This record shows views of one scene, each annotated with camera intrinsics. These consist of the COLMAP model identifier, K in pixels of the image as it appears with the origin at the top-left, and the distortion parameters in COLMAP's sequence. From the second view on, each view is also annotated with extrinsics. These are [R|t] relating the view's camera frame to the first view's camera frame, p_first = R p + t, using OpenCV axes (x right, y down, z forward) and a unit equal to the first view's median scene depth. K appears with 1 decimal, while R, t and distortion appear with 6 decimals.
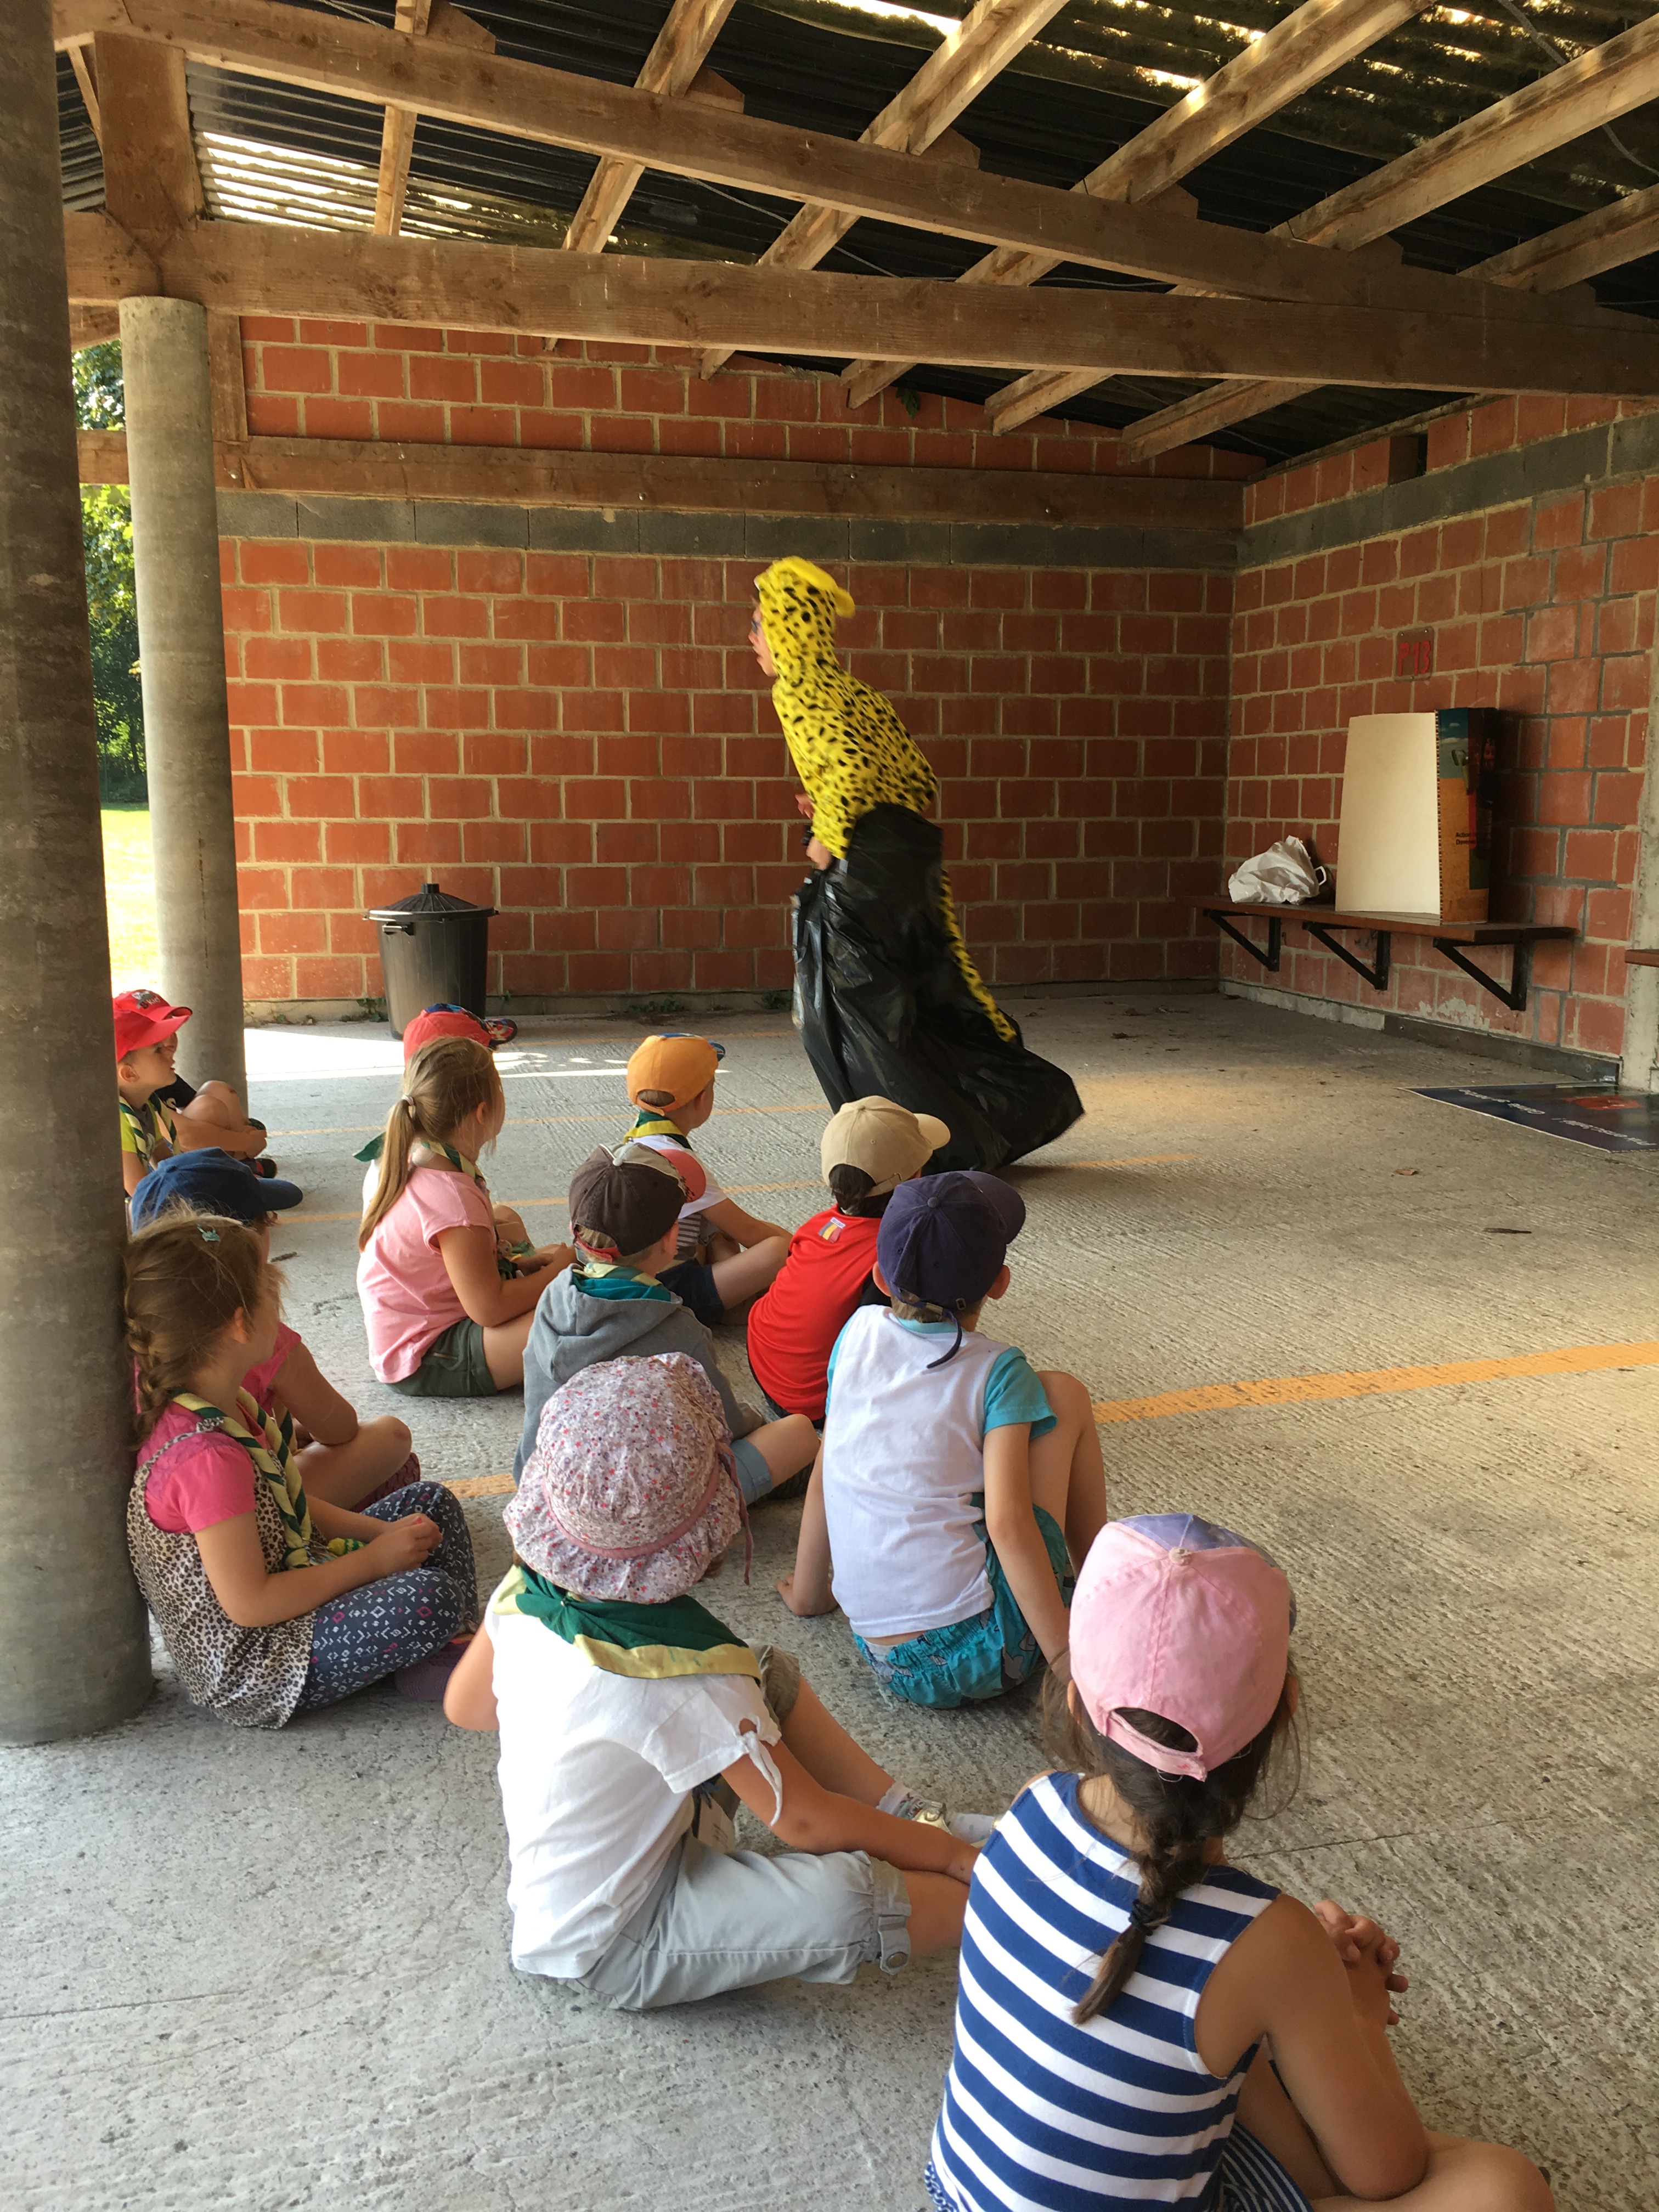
lens RADIAL K [[1880.8, 0, 828.5], [0, 1880.8, 1112.4], [0, 0, 1]] dist [0.083287, -0.121212]
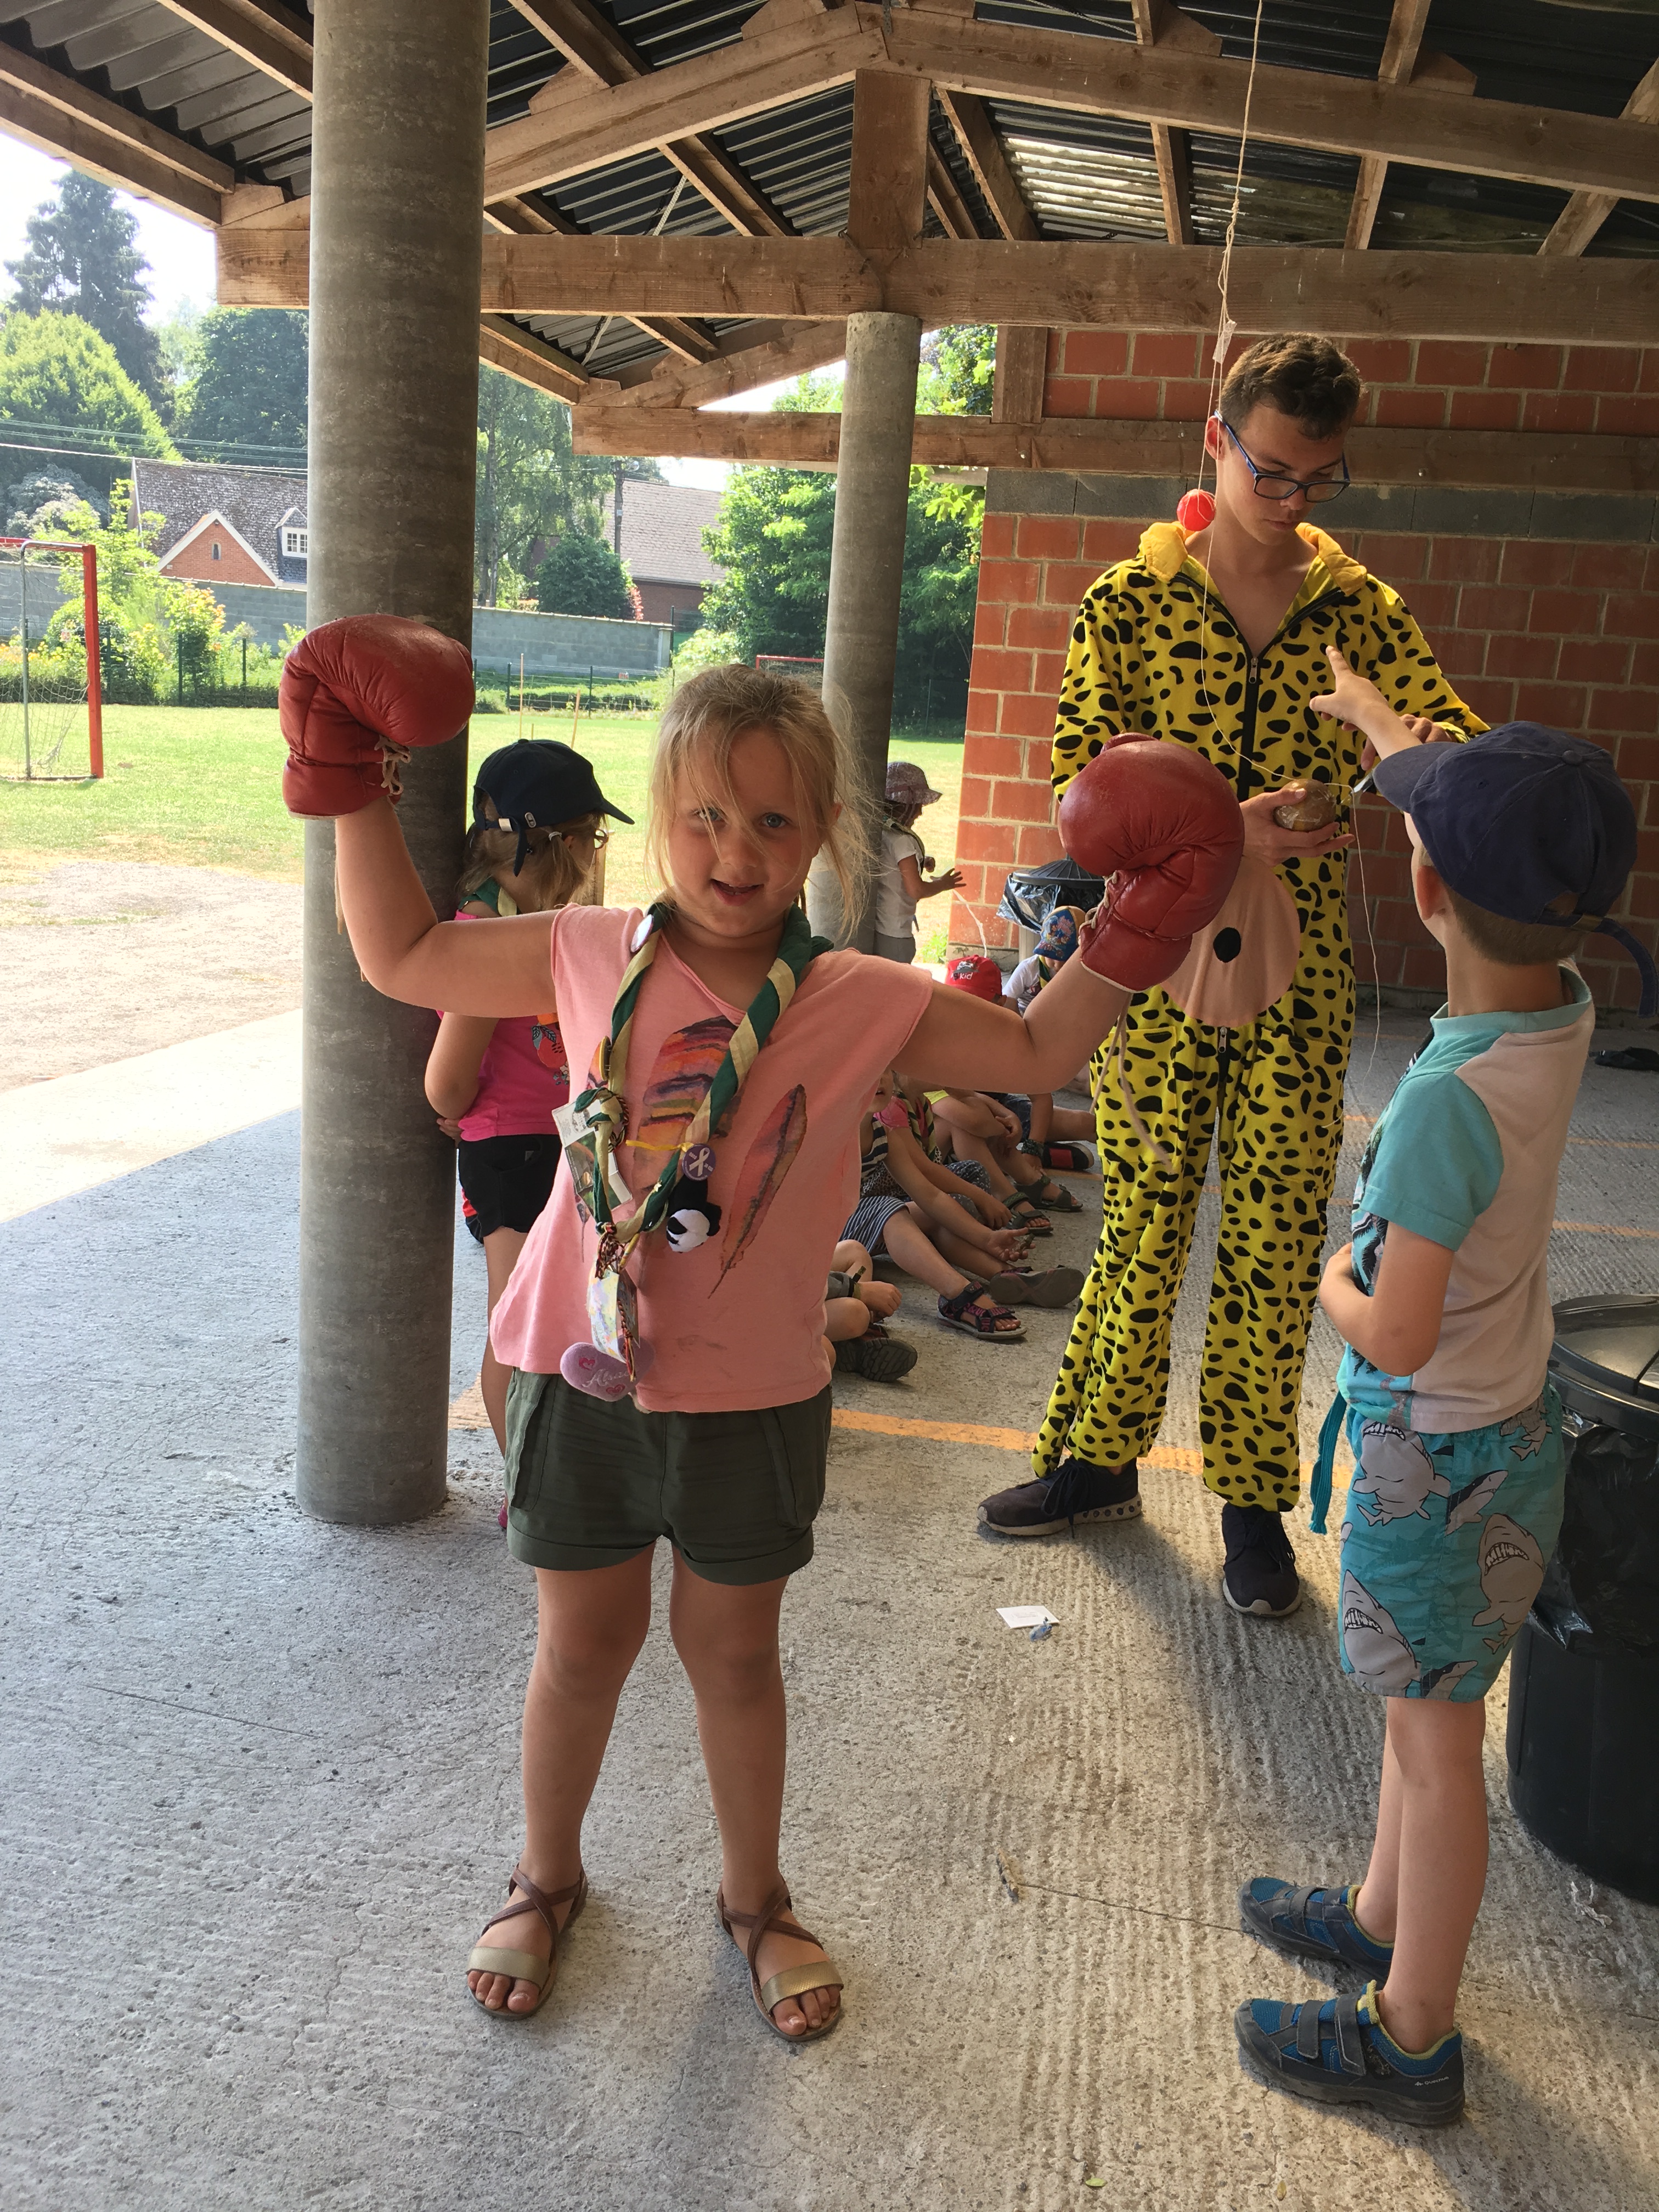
lens RADIAL K [[1880.8, 0, 820.5], [0, 1880.8, 1106.0], [0, 0, 1]] dist [0.083287, -0.121212]
pose [[0.889112, 0.153144, -0.431309, 0.098915], [-0.143254, 0.988126, 0.055543, -0.016438], [0.434693, 0.012403, 0.900493, -0.002745]]
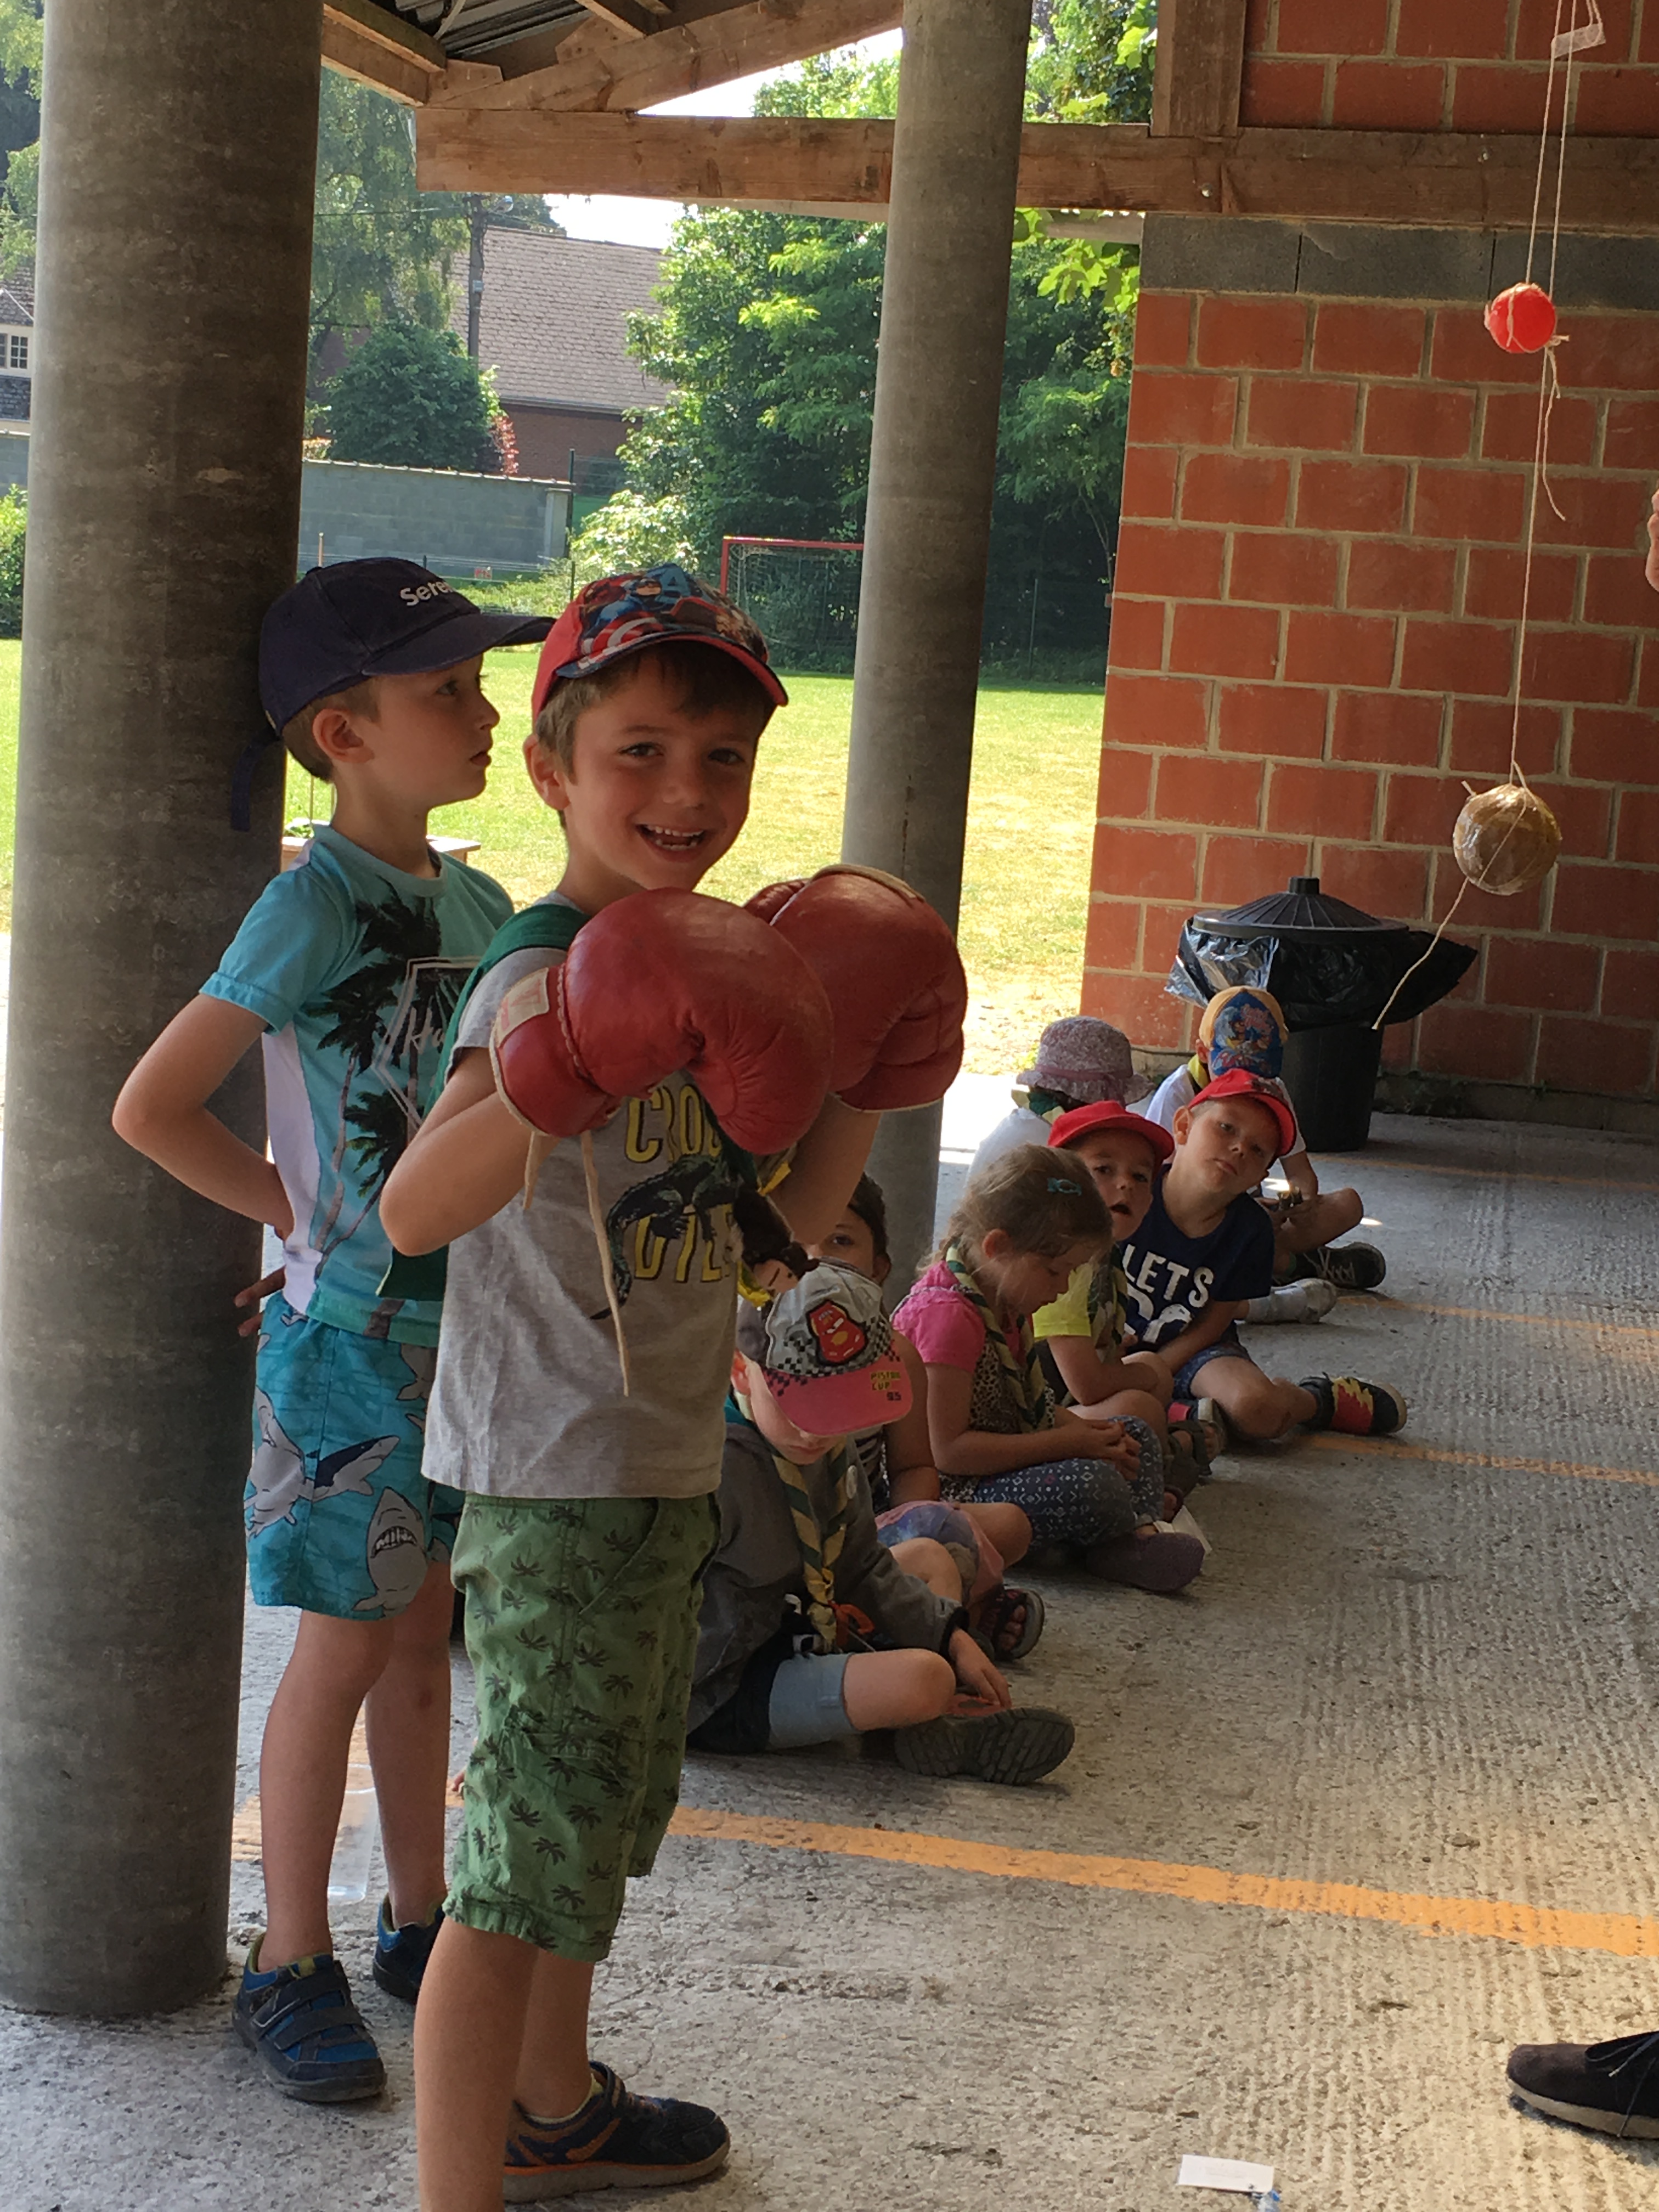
lens RADIAL K [[3461.1, 0, 805.6], [0, 3461.1, 1104.2], [0, 0, 1]] dist [0.059484, 0.000000]
pose [[0.885026, 0.123287, -0.448920, 0.106973], [-0.145077, 0.989317, -0.014318, -0.010858], [0.442359, 0.077800, 0.893457, -0.027476]]
